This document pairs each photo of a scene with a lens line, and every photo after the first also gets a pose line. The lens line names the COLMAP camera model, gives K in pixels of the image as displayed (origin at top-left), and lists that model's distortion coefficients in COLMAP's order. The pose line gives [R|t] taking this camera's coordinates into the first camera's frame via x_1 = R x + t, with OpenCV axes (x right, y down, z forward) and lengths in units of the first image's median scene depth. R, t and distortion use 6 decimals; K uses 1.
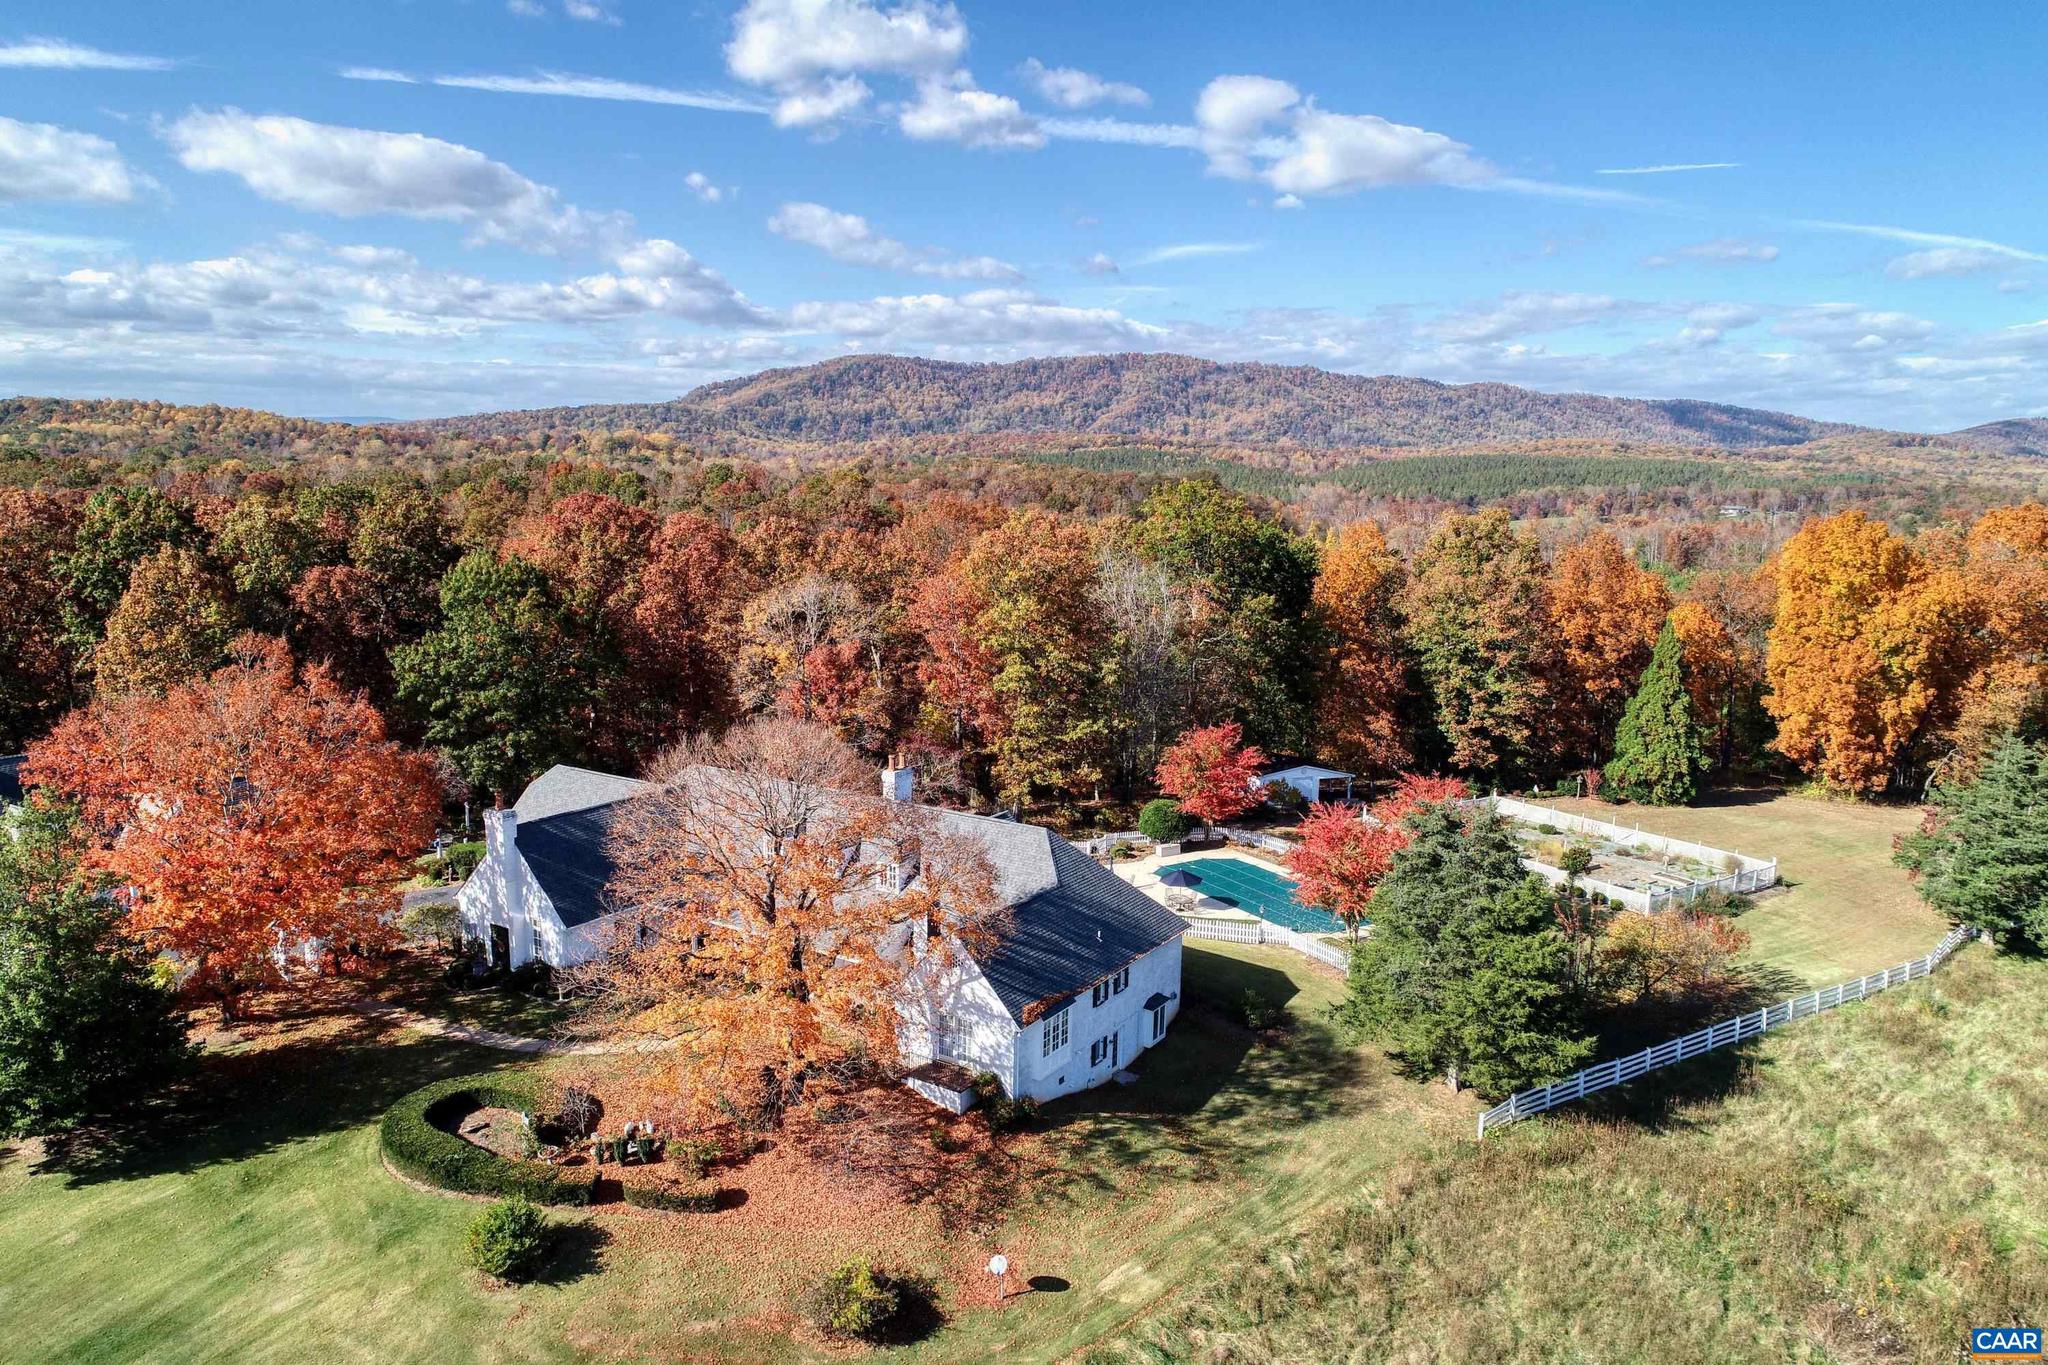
lens RADIAL K [[1436.3, 0, 1028.9], [0, 1436.3, 668.8], [0, 0, 1]] dist [0.034357, -0.036675]
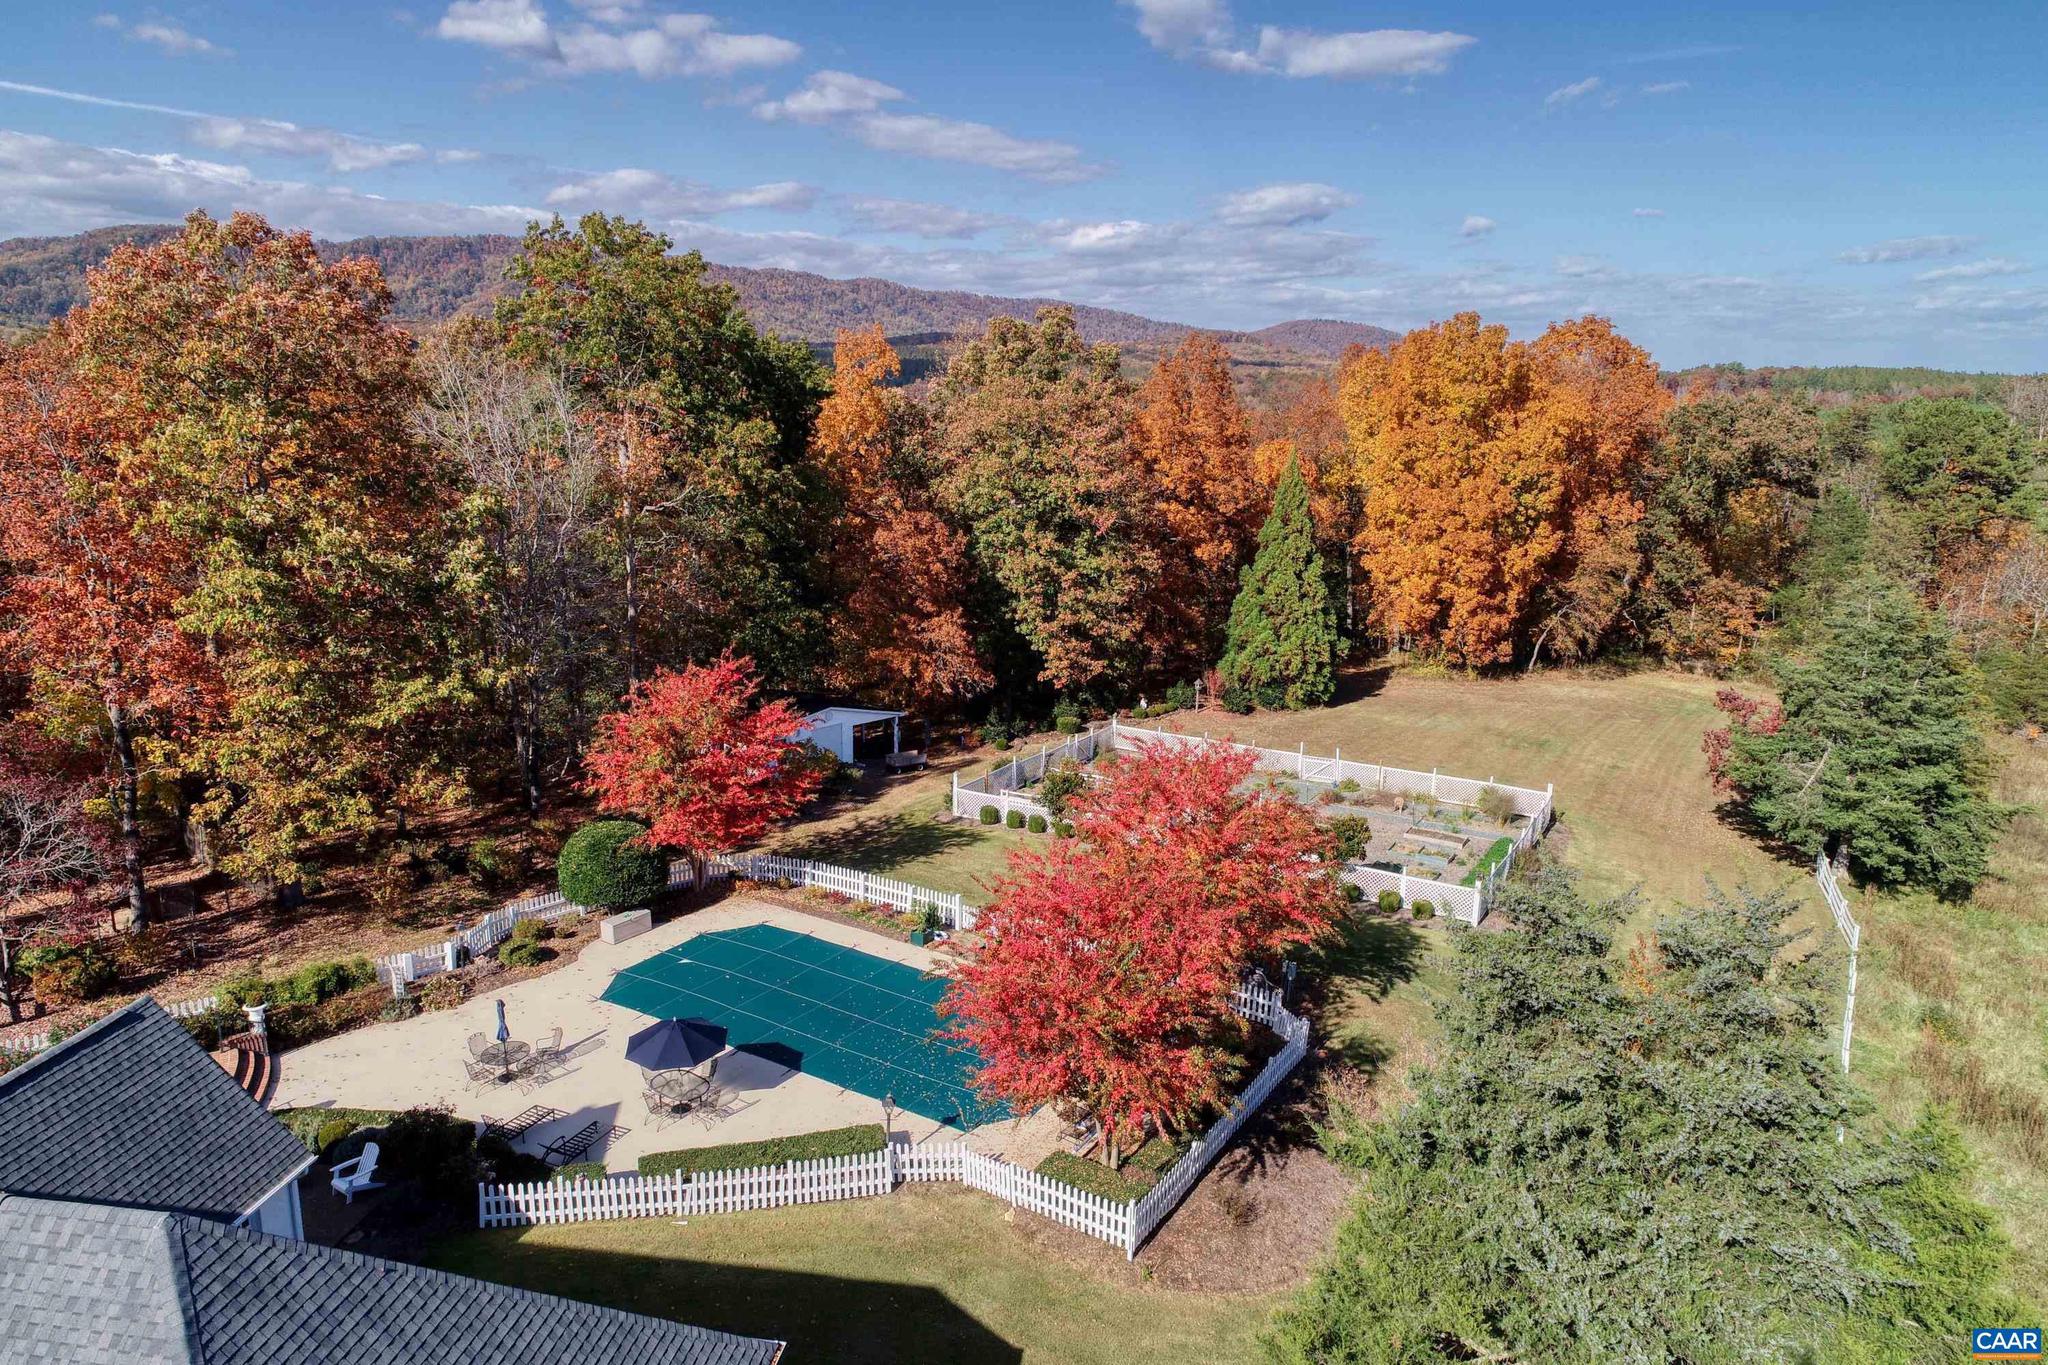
lens RADIAL K [[1436.3, 0, 1028.9], [0, 1436.3, 668.8], [0, 0, 1]] dist [0.034357, -0.036675]
pose [[0.916305, -0.090376, 0.390150, 0.030780], [0.063485, 0.994665, 0.081307, 0.006092], [-0.395417, -0.049734, 0.917154, 0.395274]]
